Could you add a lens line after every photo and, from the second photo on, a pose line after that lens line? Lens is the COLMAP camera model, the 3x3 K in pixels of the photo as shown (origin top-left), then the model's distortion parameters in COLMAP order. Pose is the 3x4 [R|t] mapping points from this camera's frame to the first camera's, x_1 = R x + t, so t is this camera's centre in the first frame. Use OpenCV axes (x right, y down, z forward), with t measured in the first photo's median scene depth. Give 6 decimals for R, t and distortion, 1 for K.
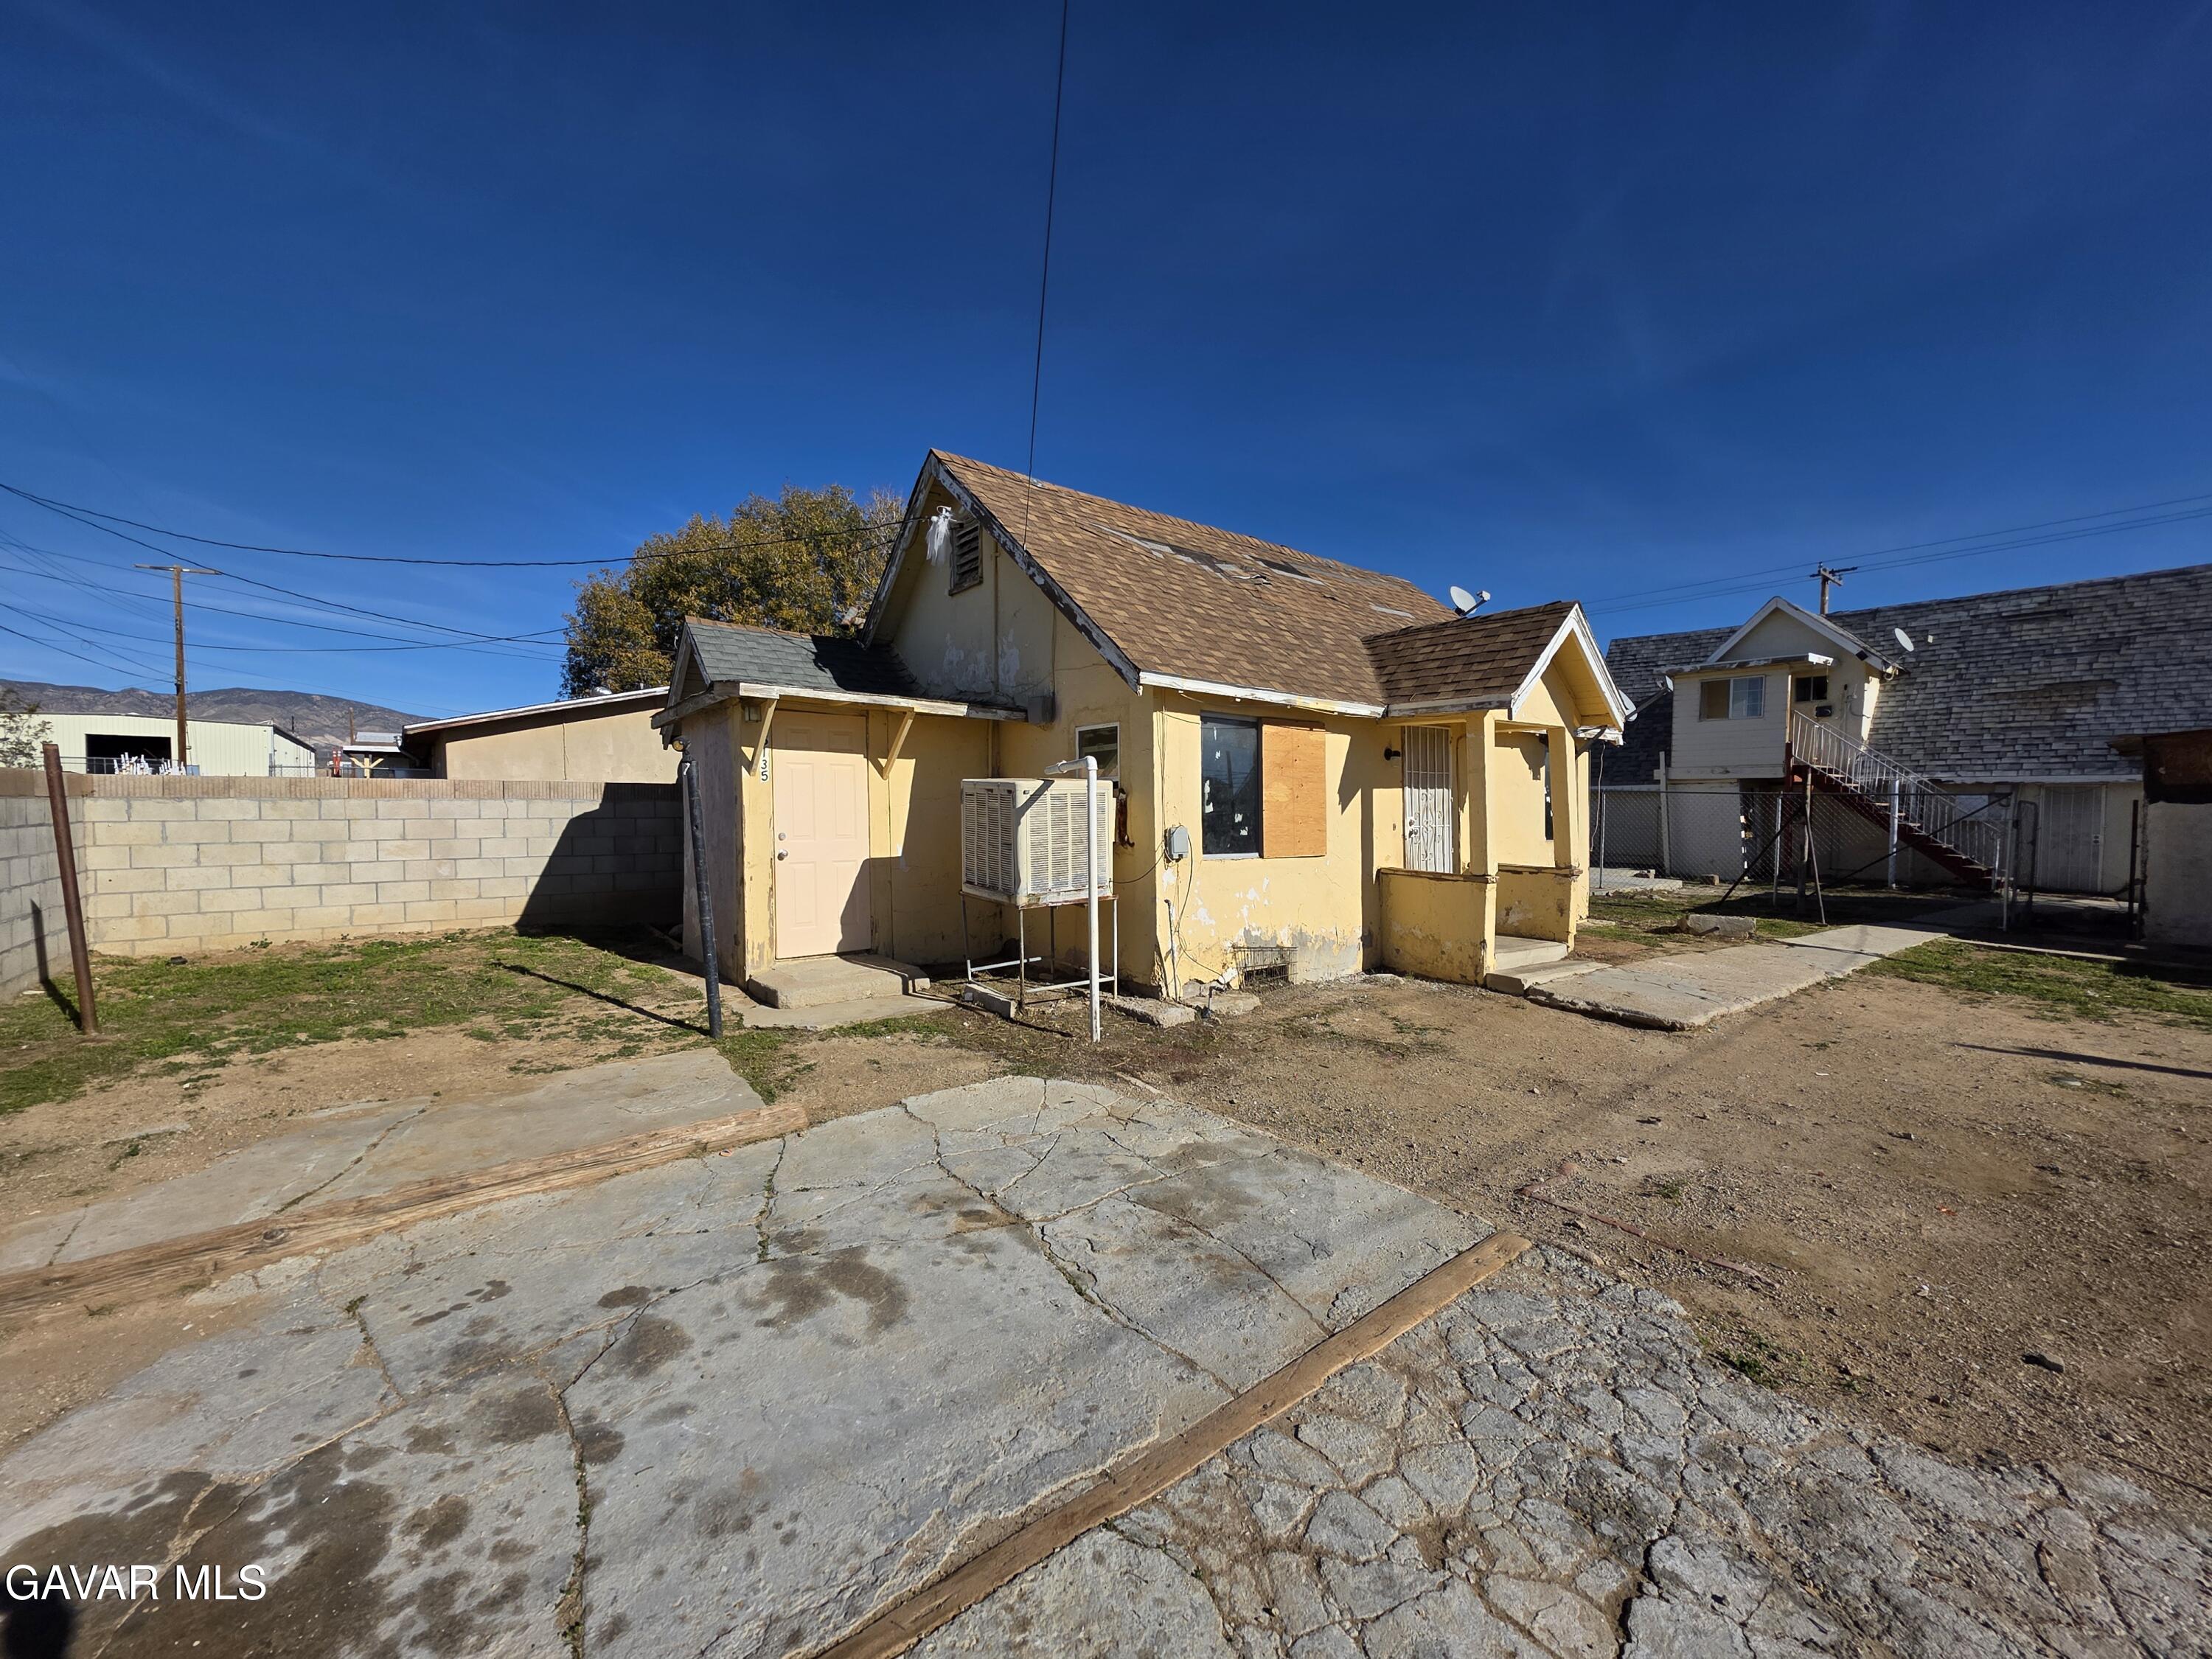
lens RADIAL K [[878.6, 0, 1097.7], [0, 878.6, 835.3], [0, 0, 1]] dist [0.001087, 0.000336]
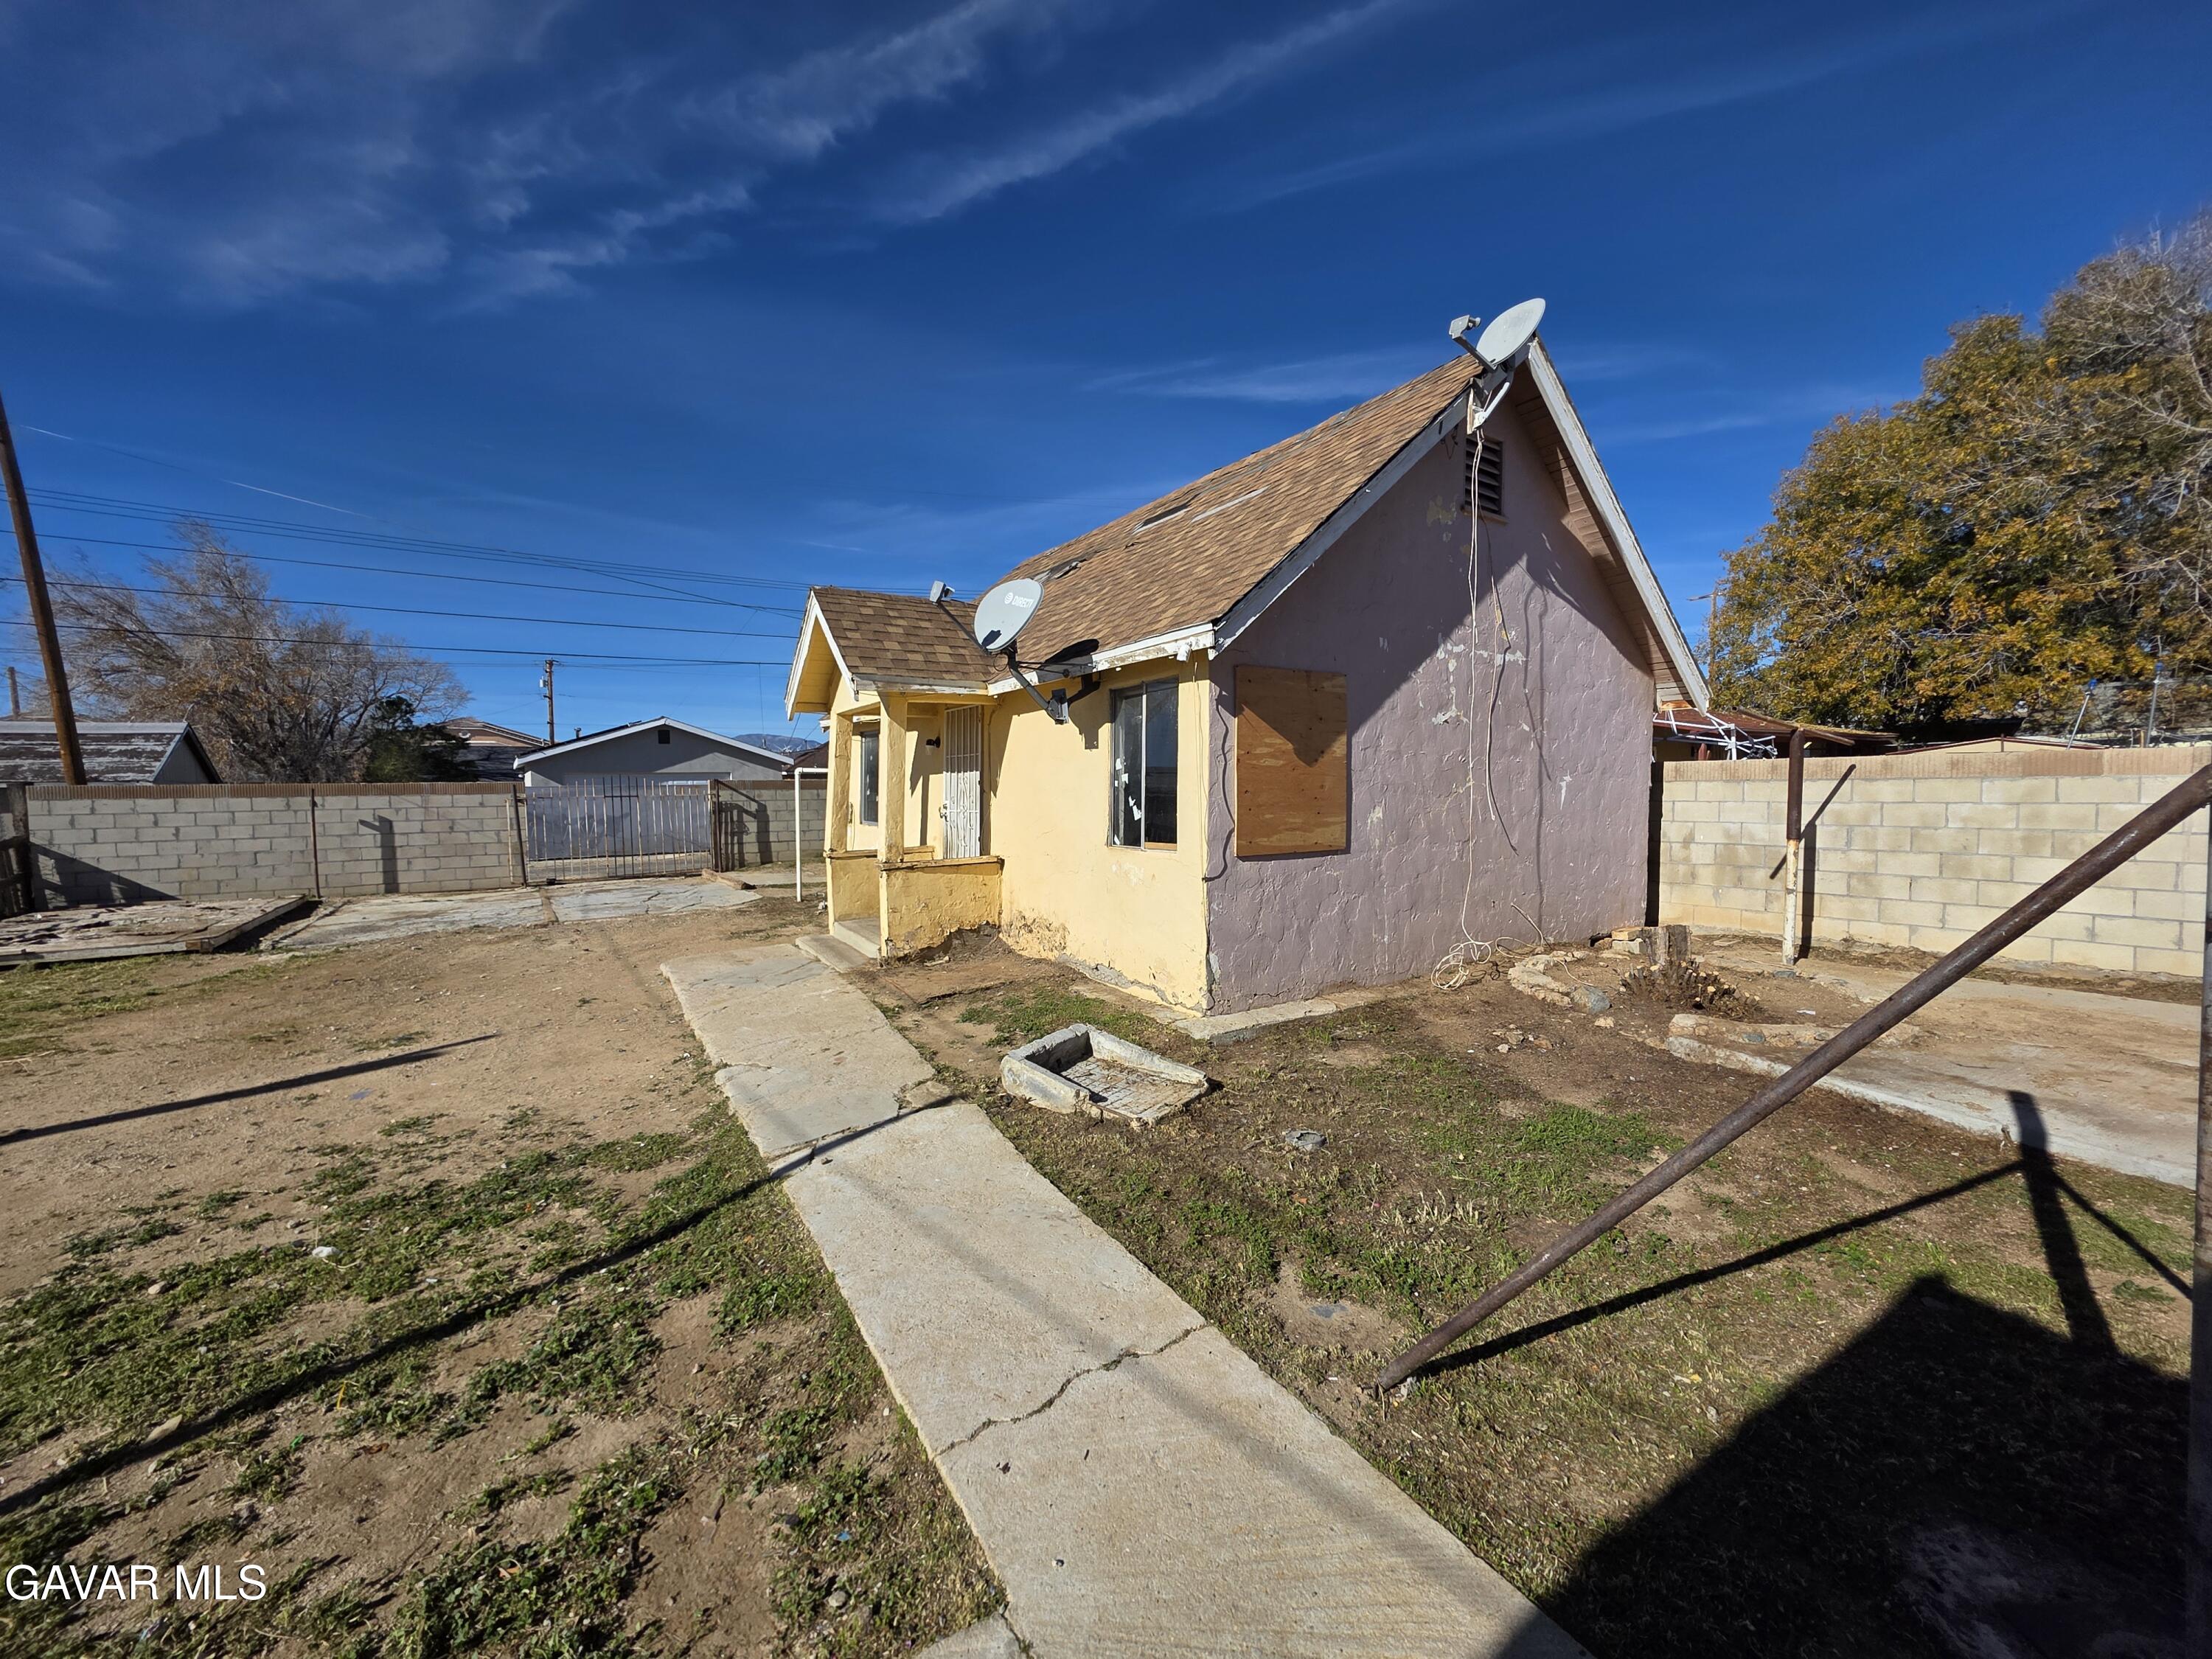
lens RADIAL K [[878.6, 0, 1097.7], [0, 878.6, 835.3], [0, 0, 1]] dist [0.001087, 0.000336]
pose [[-0.083055, 0.057688, -0.994874, 1.606661], [-0.026886, 0.997830, 0.060104, -0.054766], [0.996182, 0.031740, -0.081324, 1.487086]]
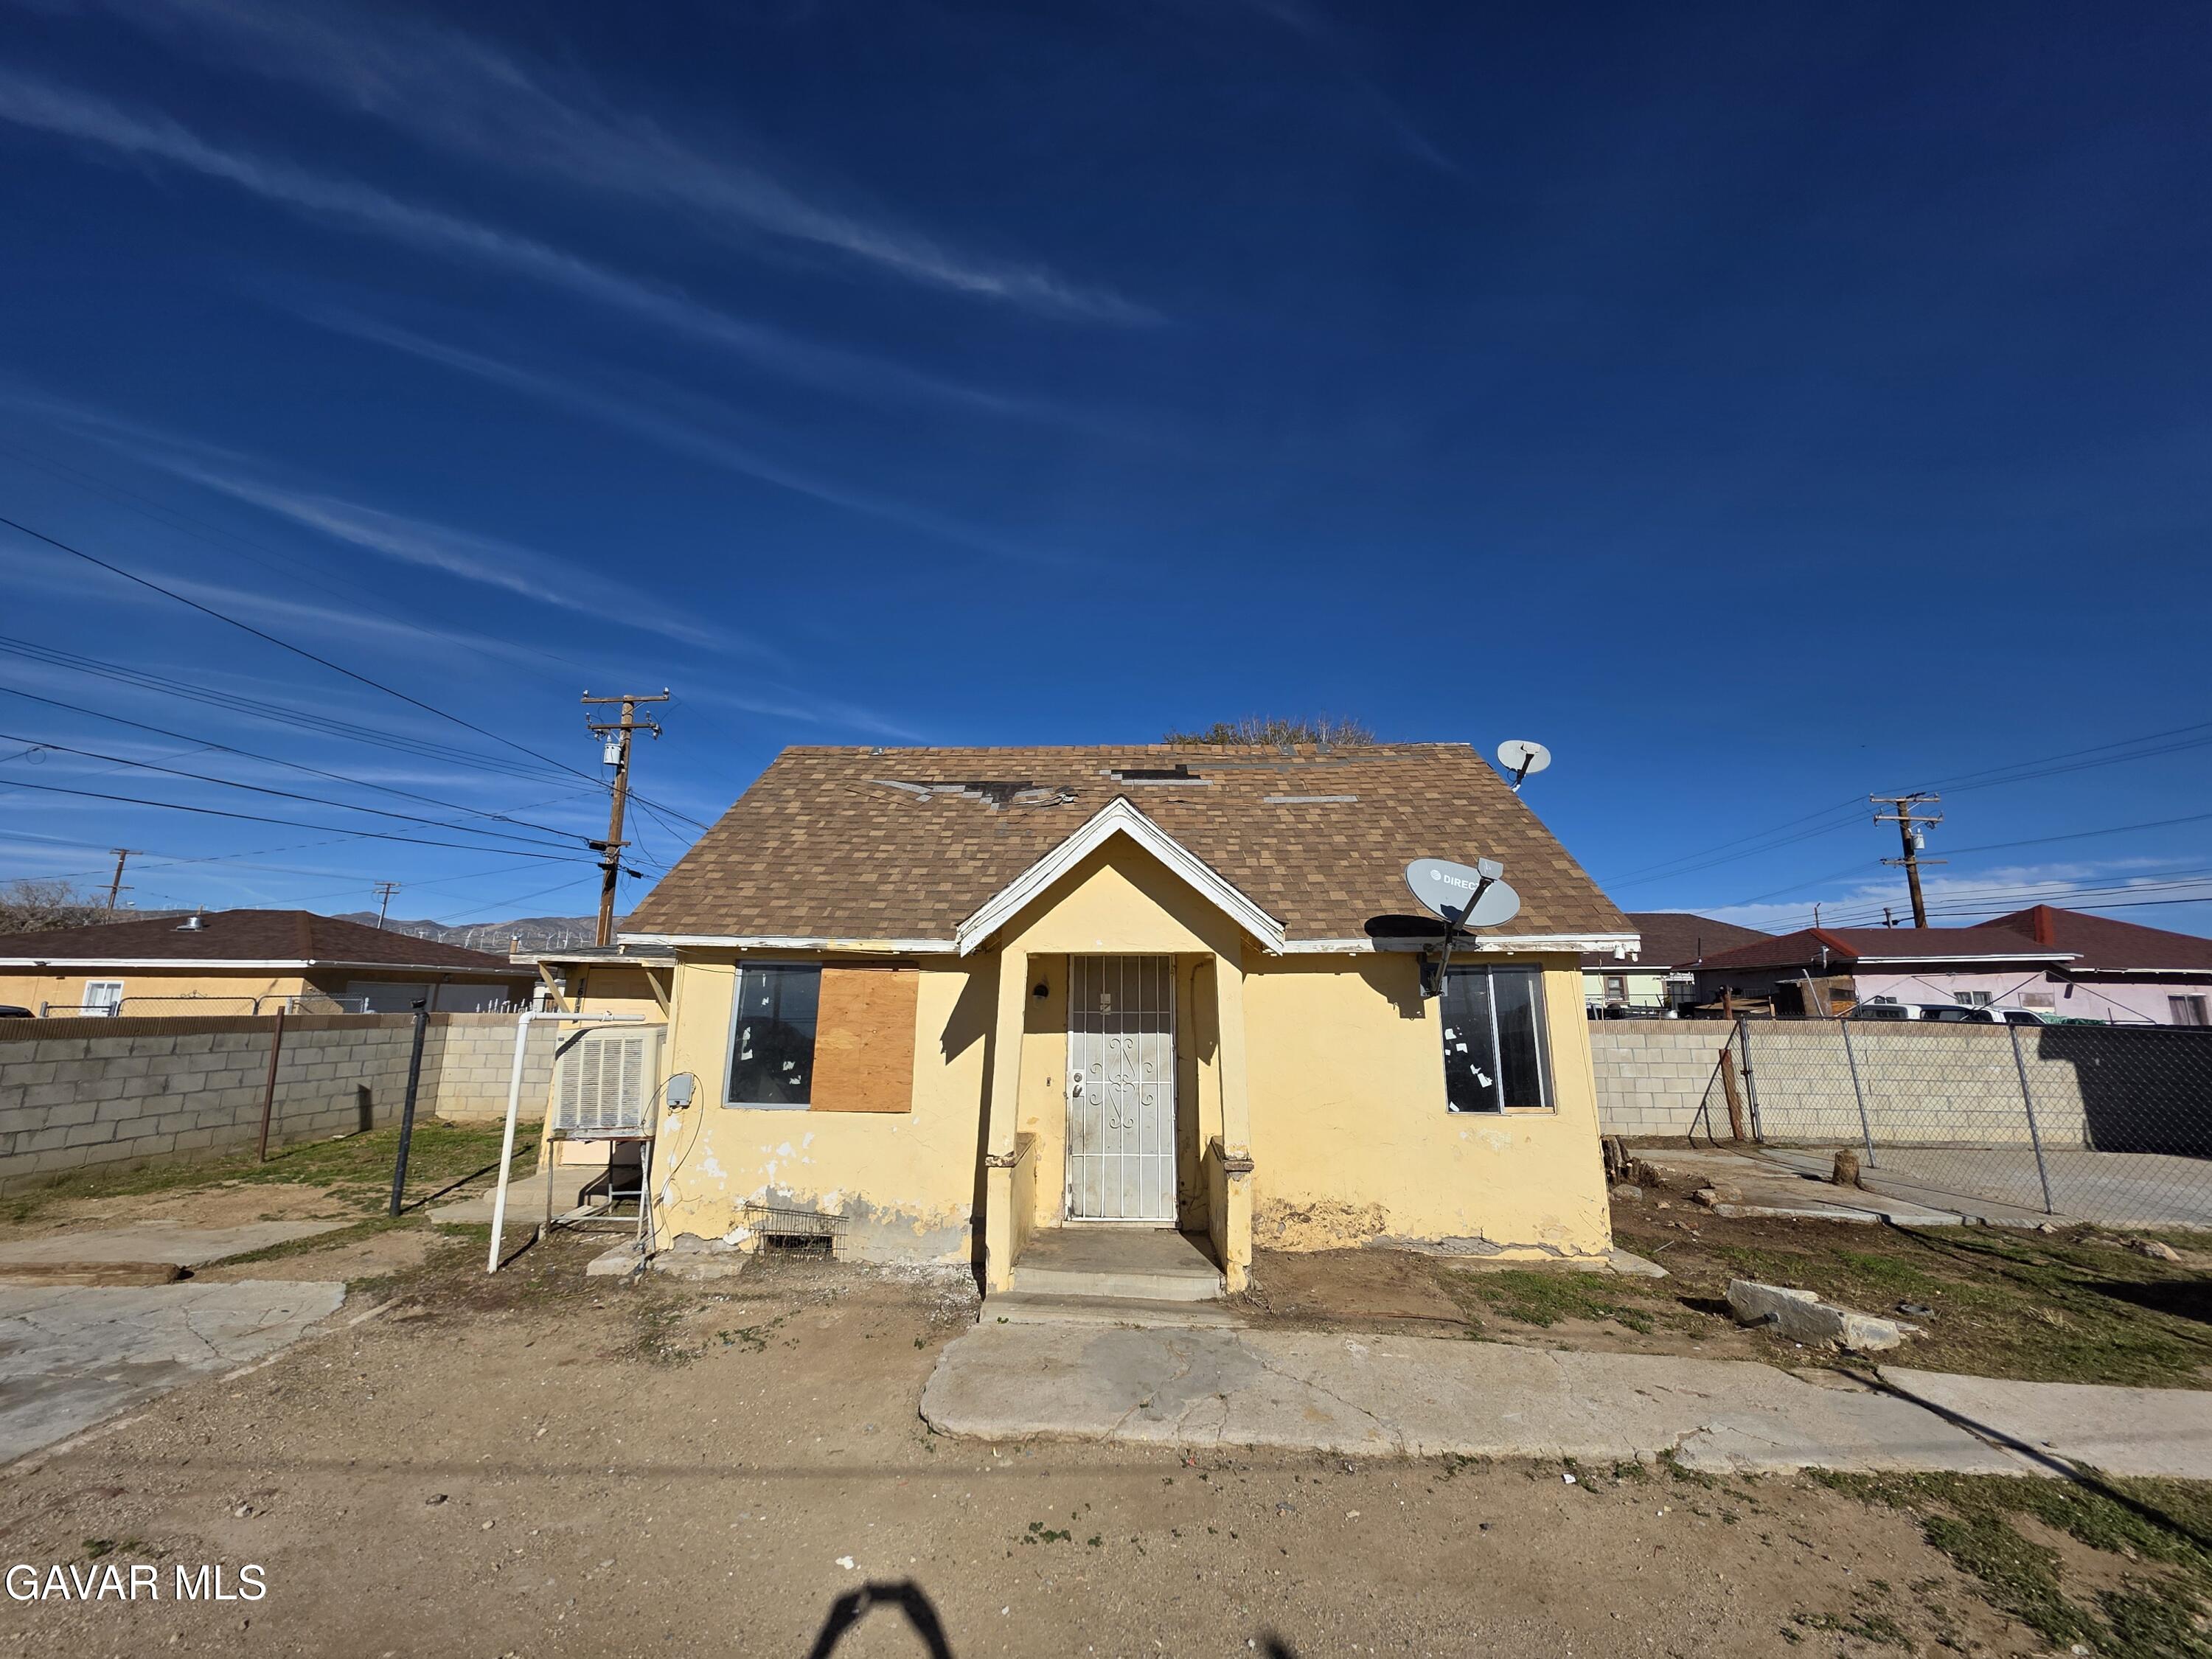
lens RADIAL K [[878.6, 0, 1097.7], [0, 878.6, 835.3], [0, 0, 1]] dist [0.001087, 0.000336]
pose [[0.762813, -0.122436, -0.634922, 1.069155], [-0.026772, 0.975088, -0.220198, -0.063536], [0.646065, 0.184968, 0.740532, 0.444150]]
